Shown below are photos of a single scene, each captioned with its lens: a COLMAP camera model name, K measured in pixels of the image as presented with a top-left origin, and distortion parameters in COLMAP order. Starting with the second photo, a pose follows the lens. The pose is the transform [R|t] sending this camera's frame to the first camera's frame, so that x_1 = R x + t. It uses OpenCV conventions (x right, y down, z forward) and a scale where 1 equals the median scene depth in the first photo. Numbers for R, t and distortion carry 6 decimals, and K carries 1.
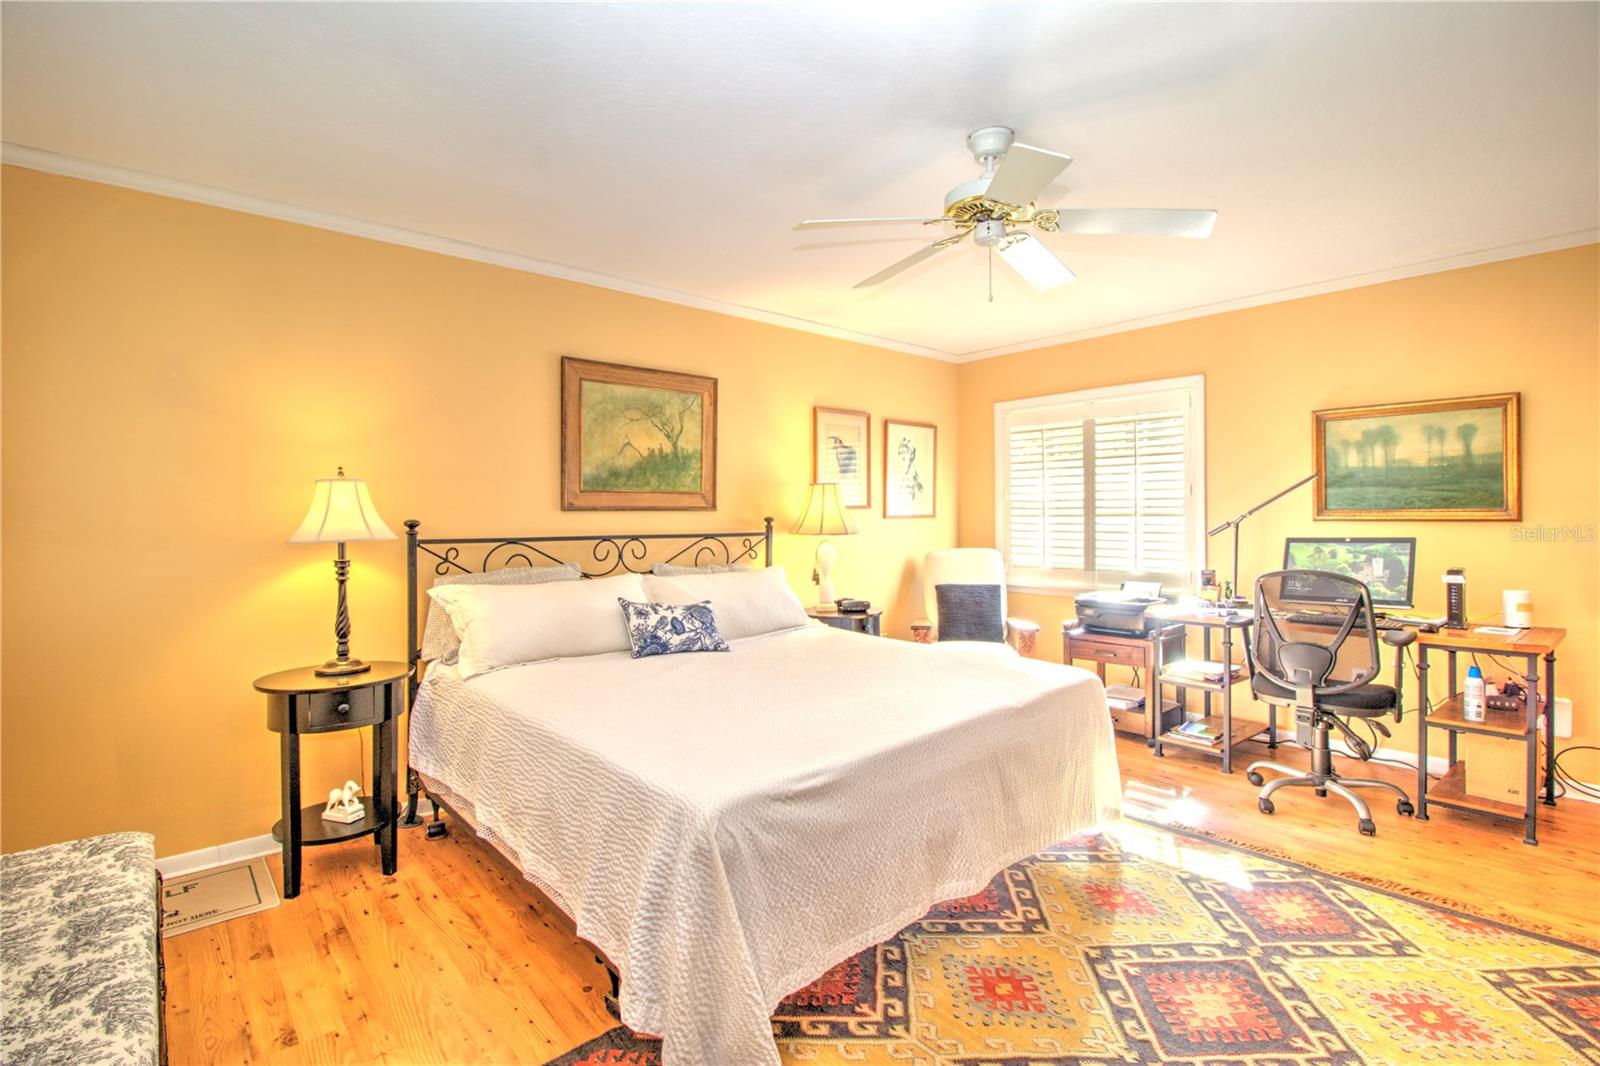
lens RADIAL K [[739.6, 0, 803.1], [0, 739.6, 520.2], [0, 0, 1]] dist [-0.009811, -0.005599]
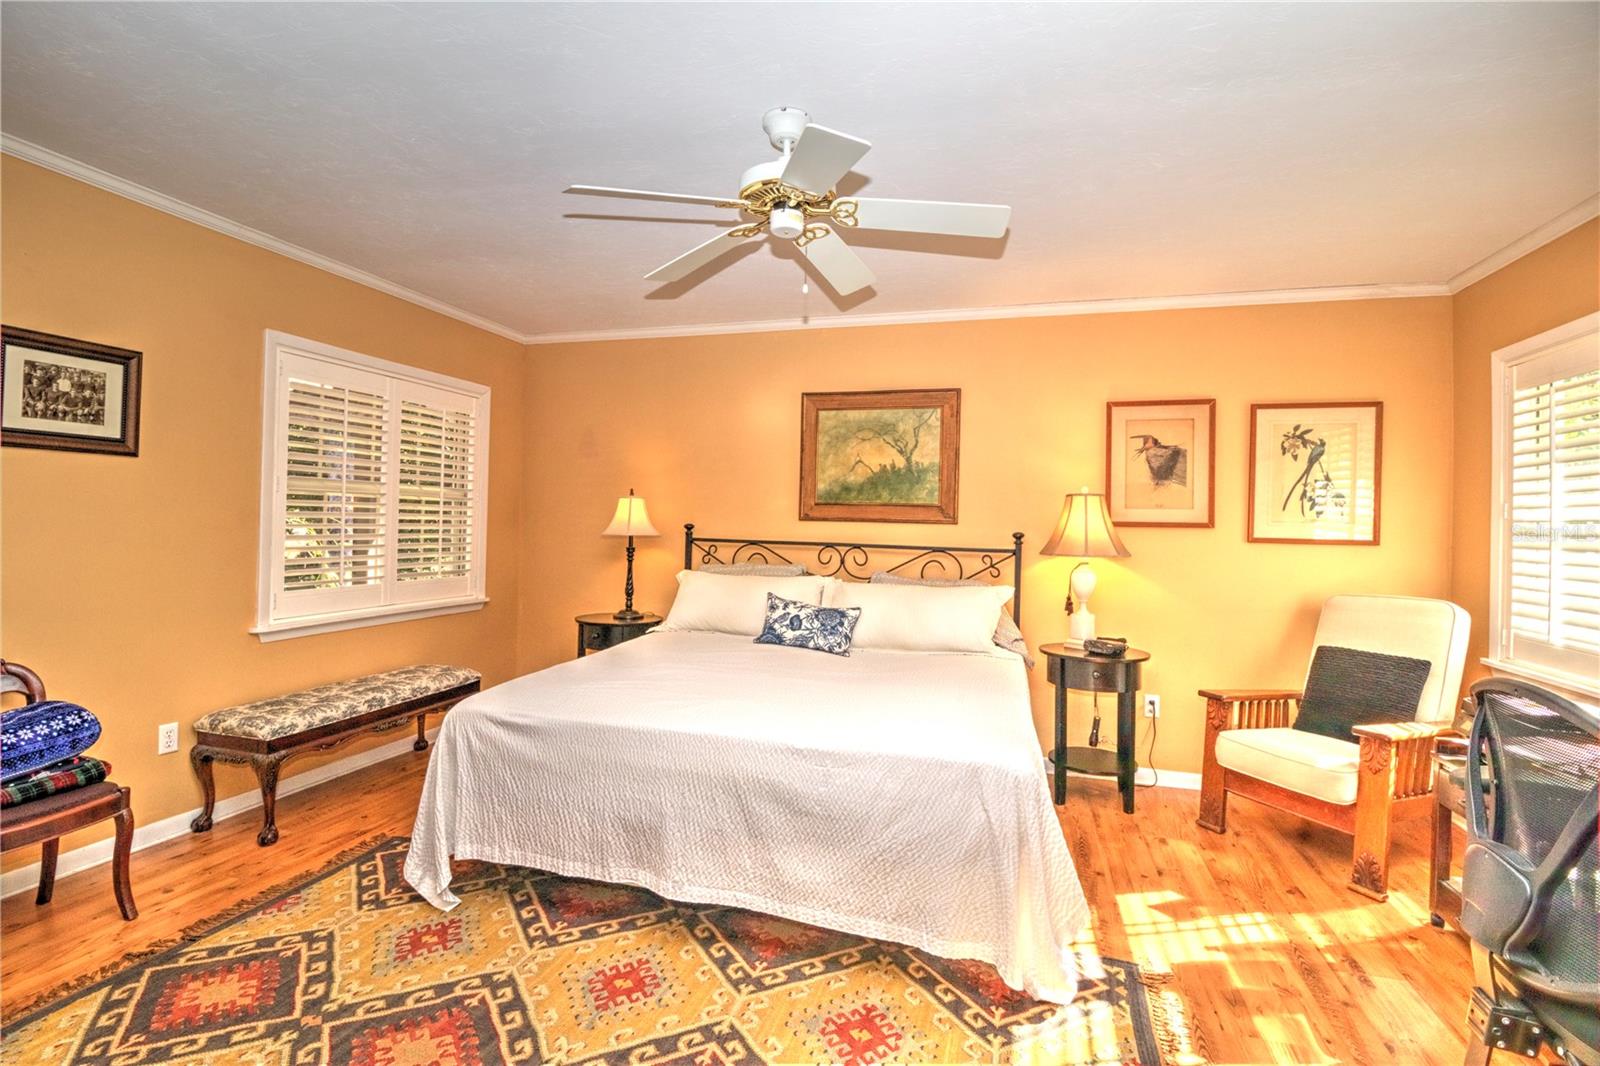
lens RADIAL K [[739.6, 0, 802.8], [0, 739.6, 528.8], [0, 0, 1]] dist [-0.009811, -0.005599]
pose [[0.523049, 0.024364, -0.851954, 0.682932], [-0.033853, 0.999396, 0.007797, -0.008392], [0.851630, 0.024763, 0.523558, 0.355422]]
